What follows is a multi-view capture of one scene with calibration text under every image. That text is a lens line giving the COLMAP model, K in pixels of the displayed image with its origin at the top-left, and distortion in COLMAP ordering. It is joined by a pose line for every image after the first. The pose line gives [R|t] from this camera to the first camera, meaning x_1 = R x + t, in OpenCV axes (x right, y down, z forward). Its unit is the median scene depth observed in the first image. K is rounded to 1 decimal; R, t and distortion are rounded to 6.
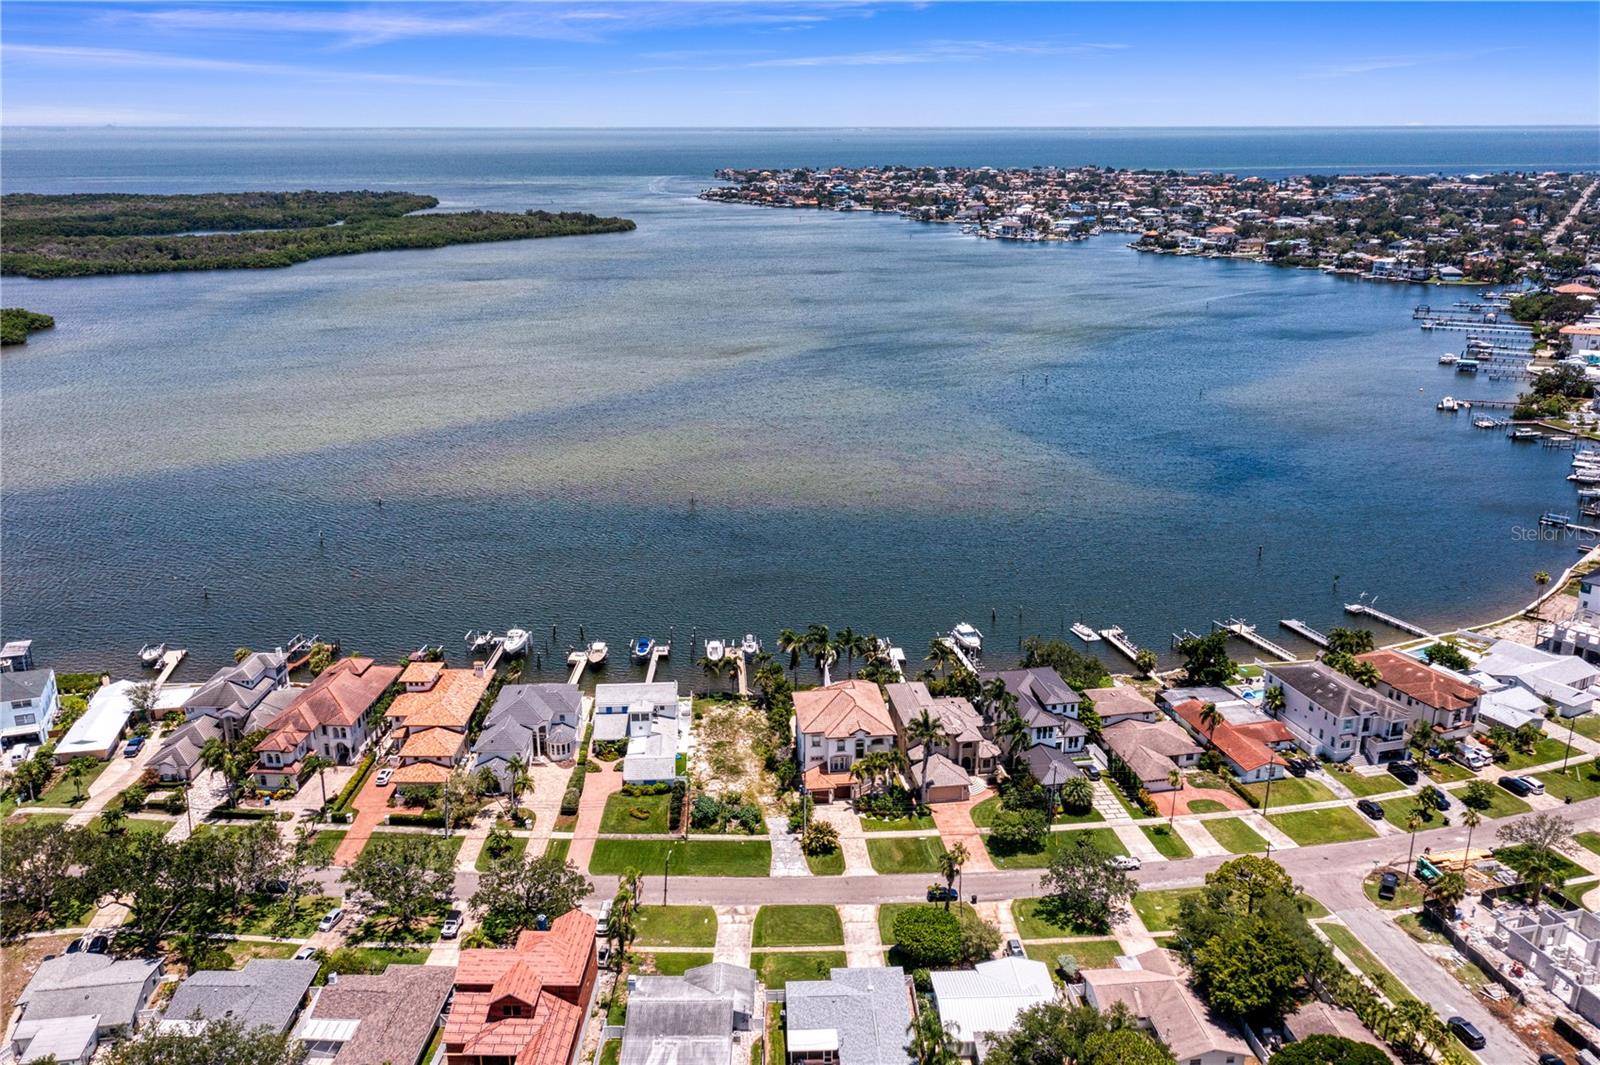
lens RADIAL K [[1293.4, 0, 802.2], [0, 1293.4, 558.0], [0, 0, 1]] dist [0.008039, -0.000511]
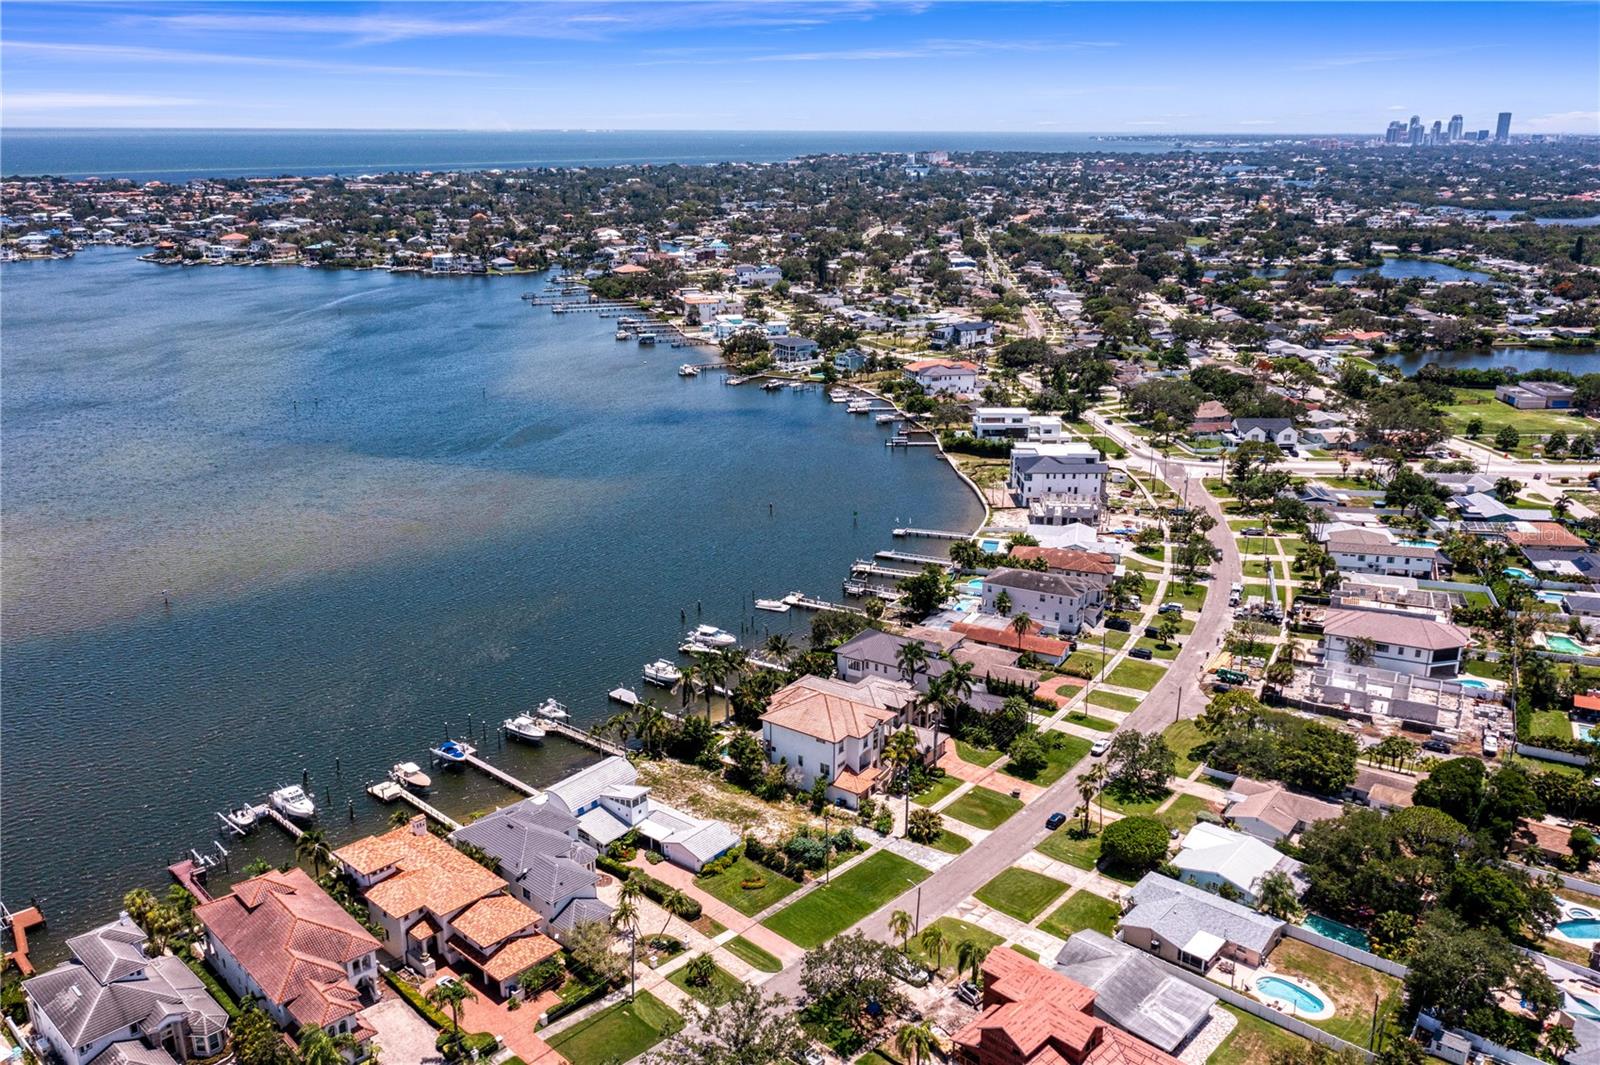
lens RADIAL K [[1293.4, 0, 802.2], [0, 1293.4, 558.0], [0, 0, 1]] dist [0.008039, -0.000511]
pose [[0.672947, -0.229916, 0.703052, -0.665012], [0.230903, 0.968266, 0.095633, -0.100507], [-0.702728, 0.097981, 0.704679, 0.296949]]
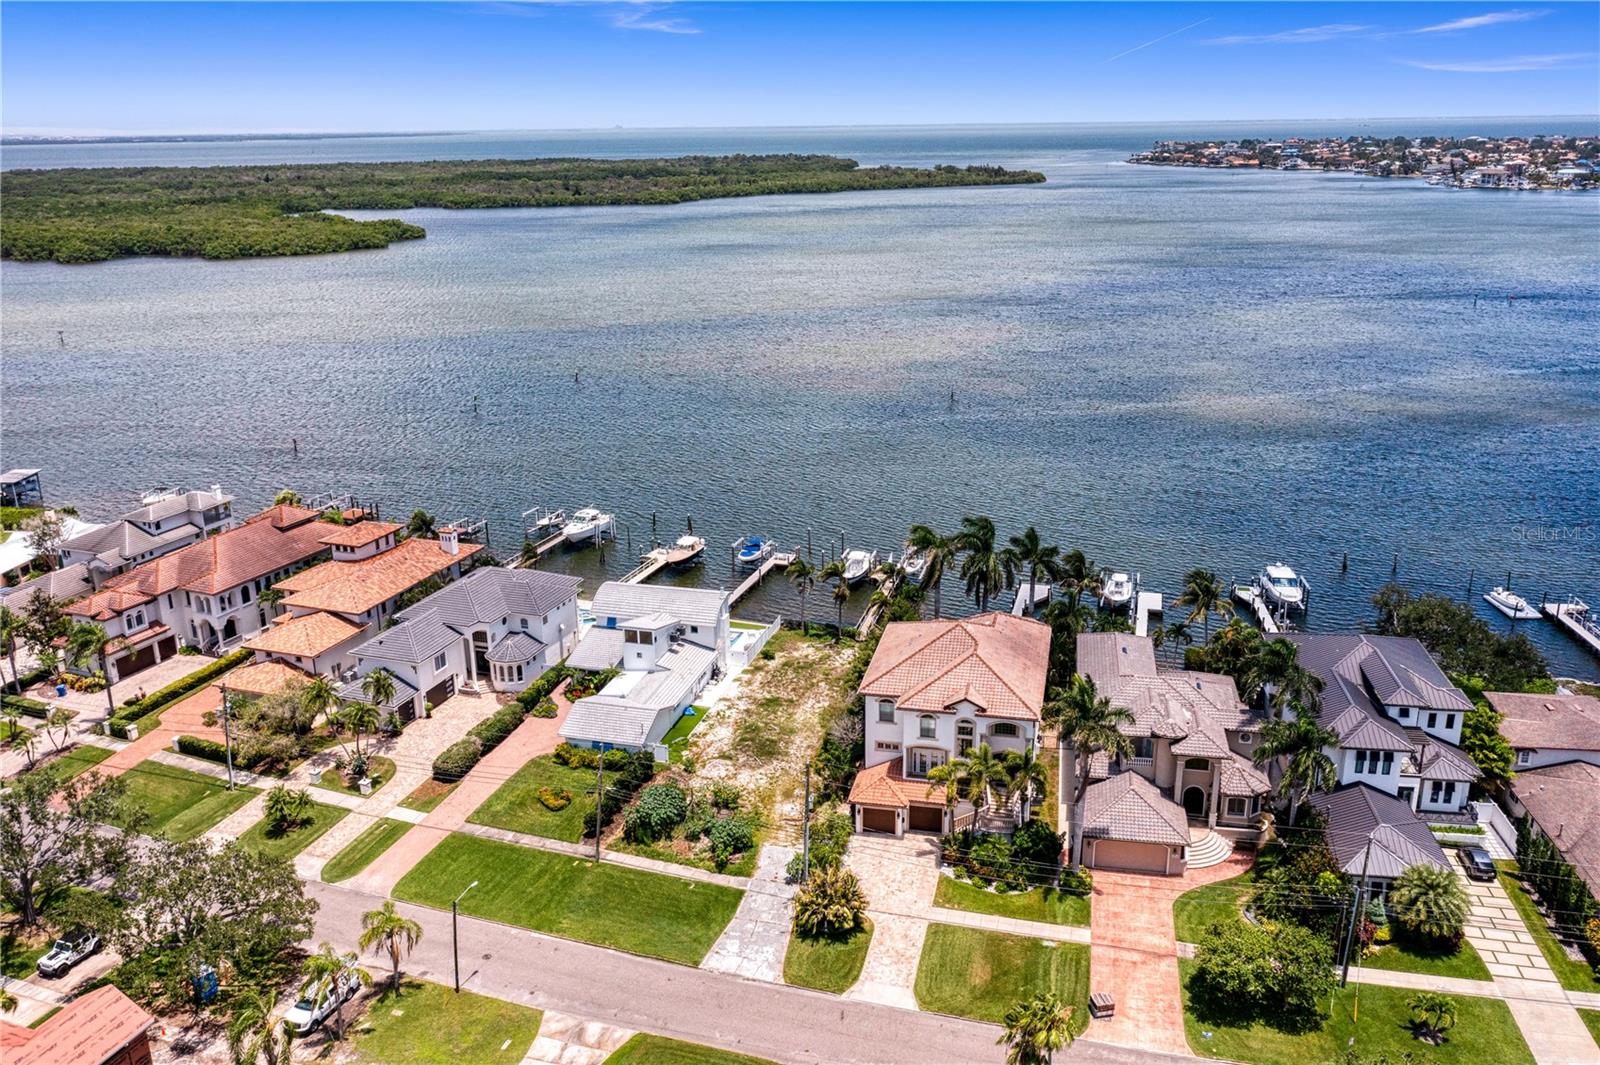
lens RADIAL K [[1275.0, 0, 803.0], [0, 1275.0, 542.7], [0, 0, 1]] dist [0.001372, 0.003749]
pose [[0.944456, 0.091372, -0.315679, 0.131459], [-0.092716, 0.995634, 0.010790, 0.070189], [0.315287, 0.019078, 0.948805, 0.494210]]
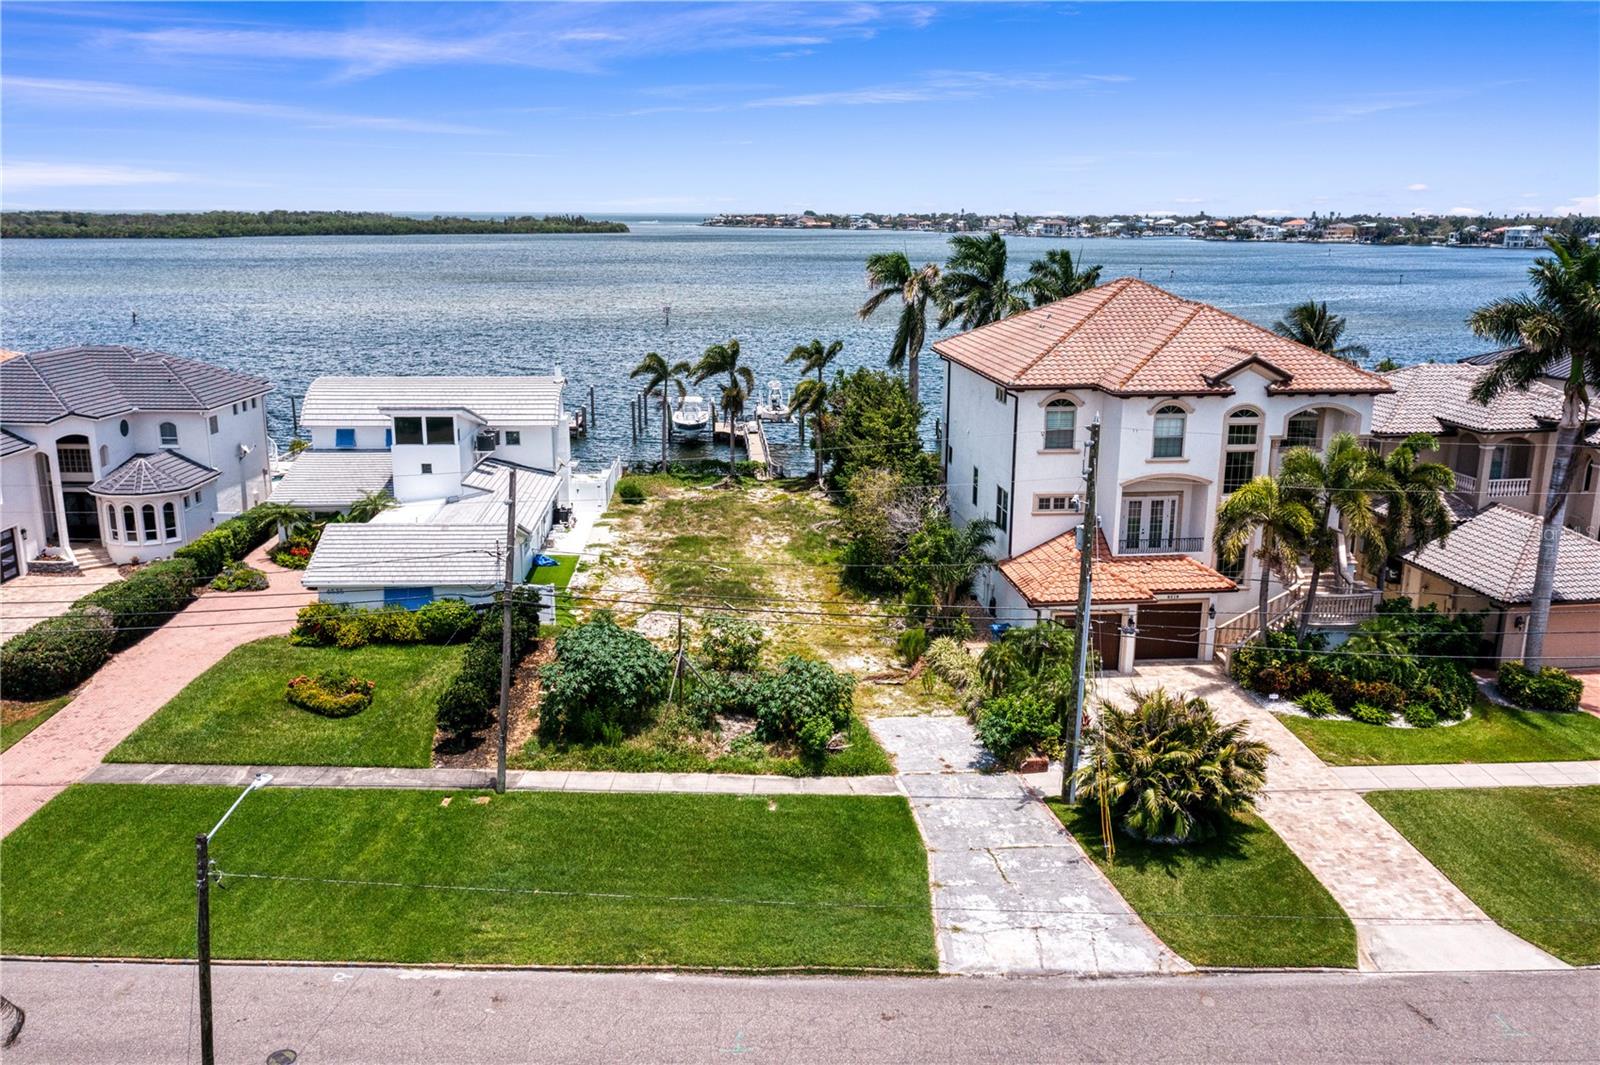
lens RADIAL K [[1318.6, 0, 803.5], [0, 1318.6, 532.9], [0, 0, 1]] dist [-0.000848, 0.006189]
pose [[0.999971, 0.007586, -0.001073, -0.038104], [-0.007650, 0.996303, -0.085563, 0.180640], [0.000420, 0.085569, 0.996332, 0.729858]]
